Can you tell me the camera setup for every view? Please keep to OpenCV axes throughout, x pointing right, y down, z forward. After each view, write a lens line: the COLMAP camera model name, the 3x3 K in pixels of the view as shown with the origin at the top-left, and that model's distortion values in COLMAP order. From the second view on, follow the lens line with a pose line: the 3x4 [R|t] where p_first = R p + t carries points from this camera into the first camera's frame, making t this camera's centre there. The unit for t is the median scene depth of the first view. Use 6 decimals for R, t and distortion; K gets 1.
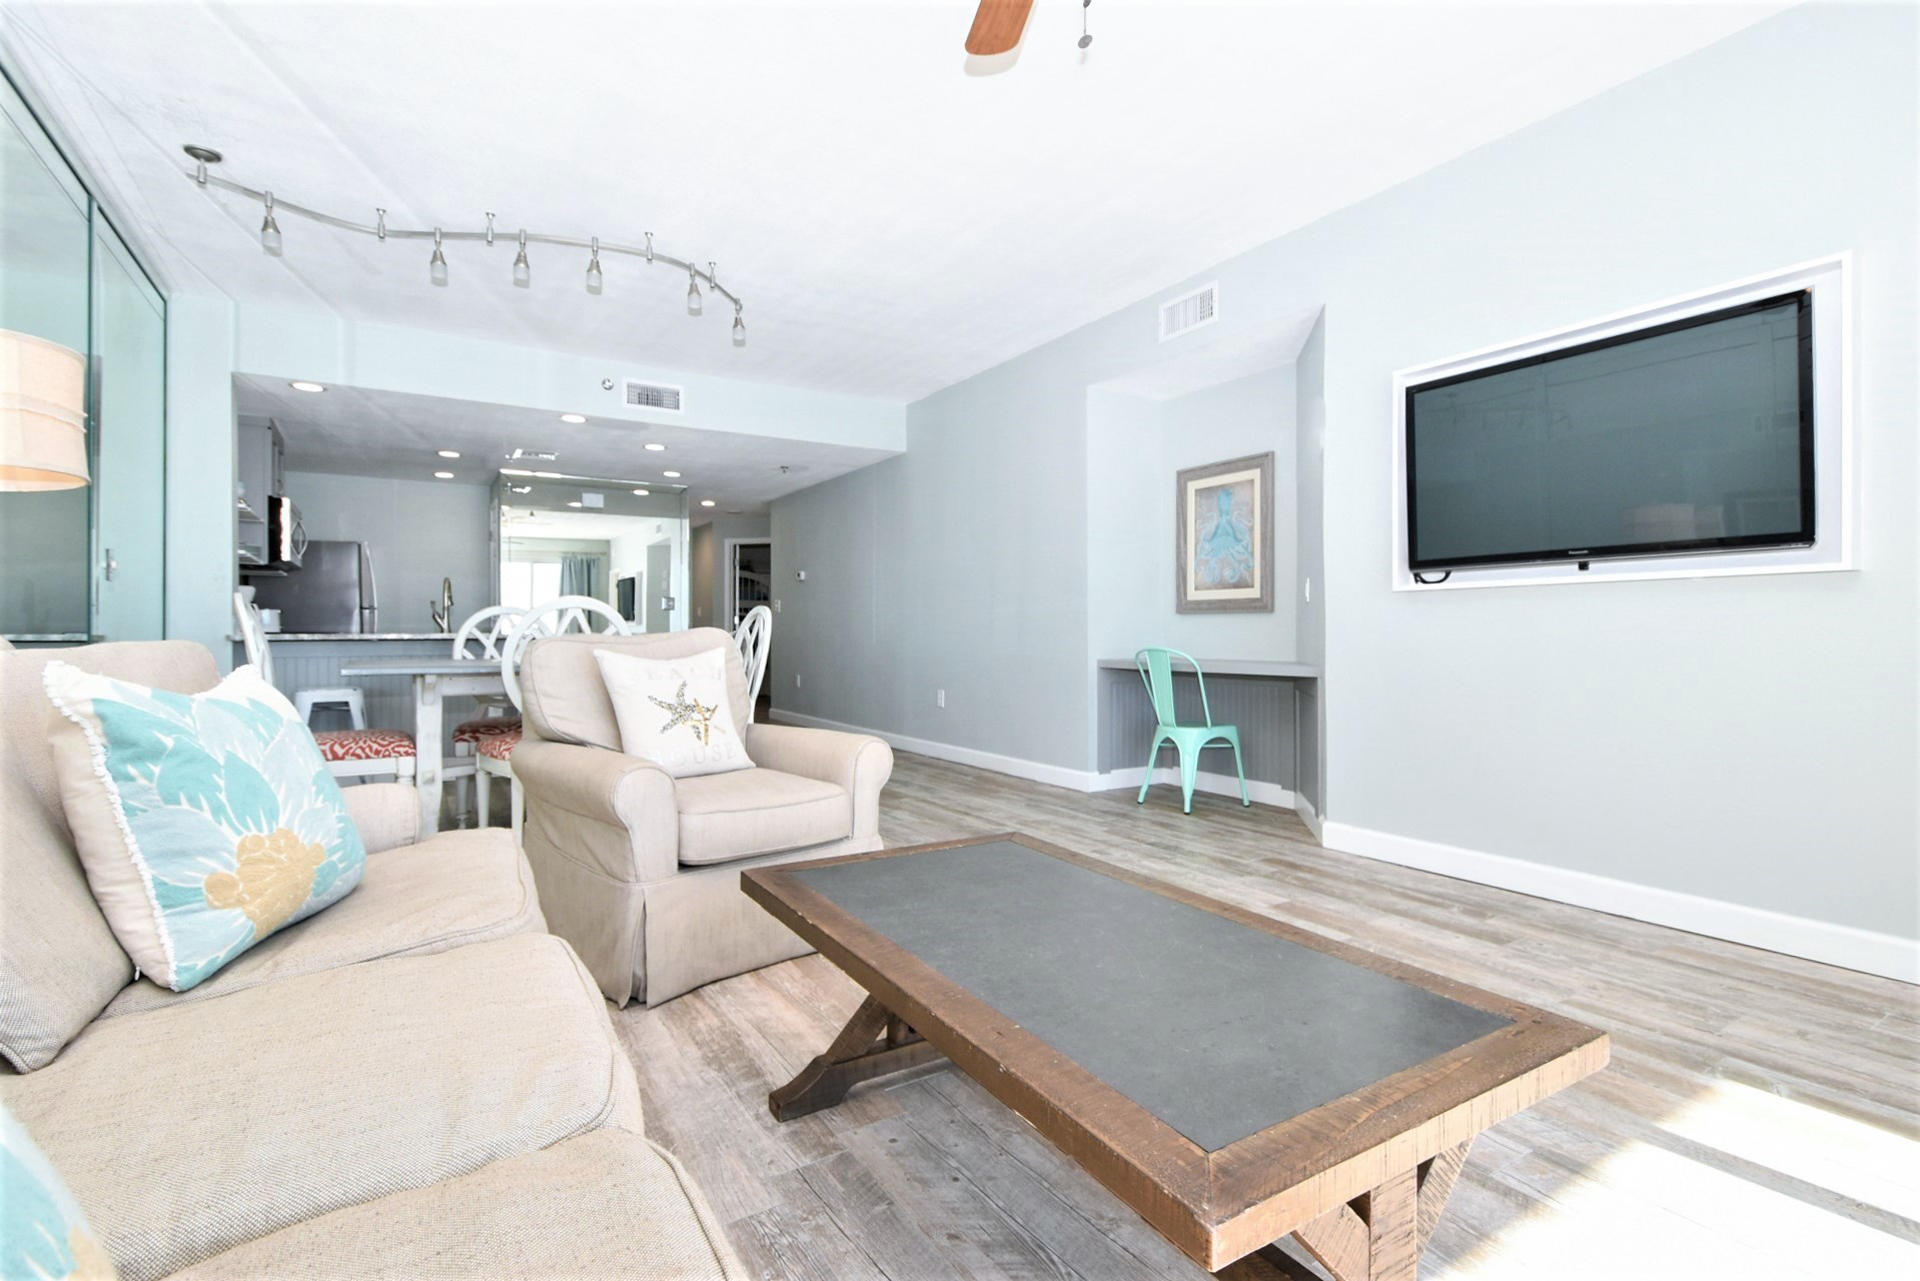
lens RADIAL K [[861.9, 0, 959.2], [0, 861.9, 618.6], [0, 0, 1]] dist [0.002884, -0.004187]
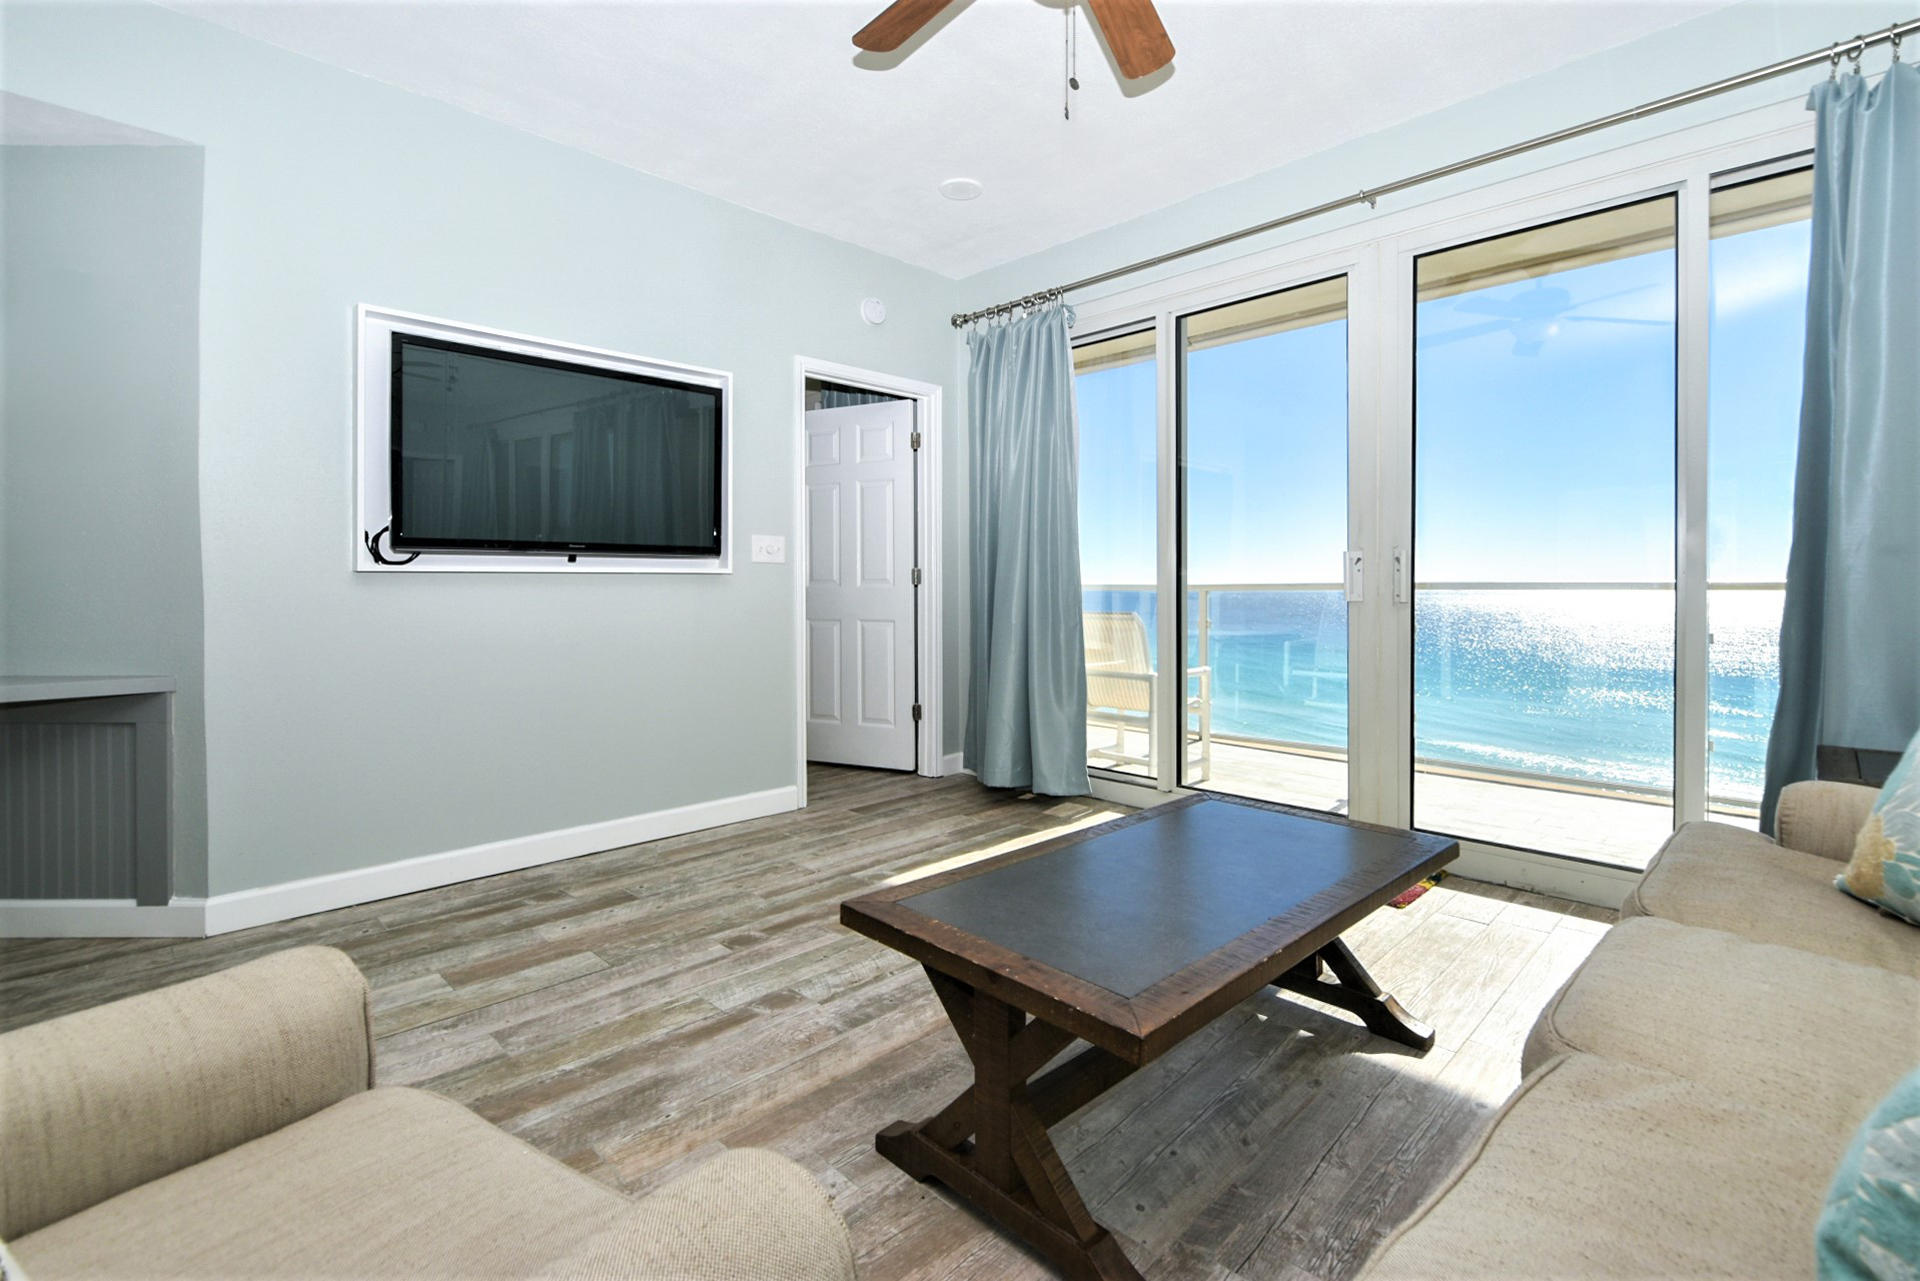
lens RADIAL K [[861.9, 0, 959.2], [0, 861.9, 618.6], [0, 0, 1]] dist [0.002884, -0.004187]
pose [[-0.202509, -0.035949, 0.978620, -0.548117], [-0.010598, 0.999348, 0.034518, -0.030344], [-0.979223, -0.003381, -0.202757, 0.826823]]
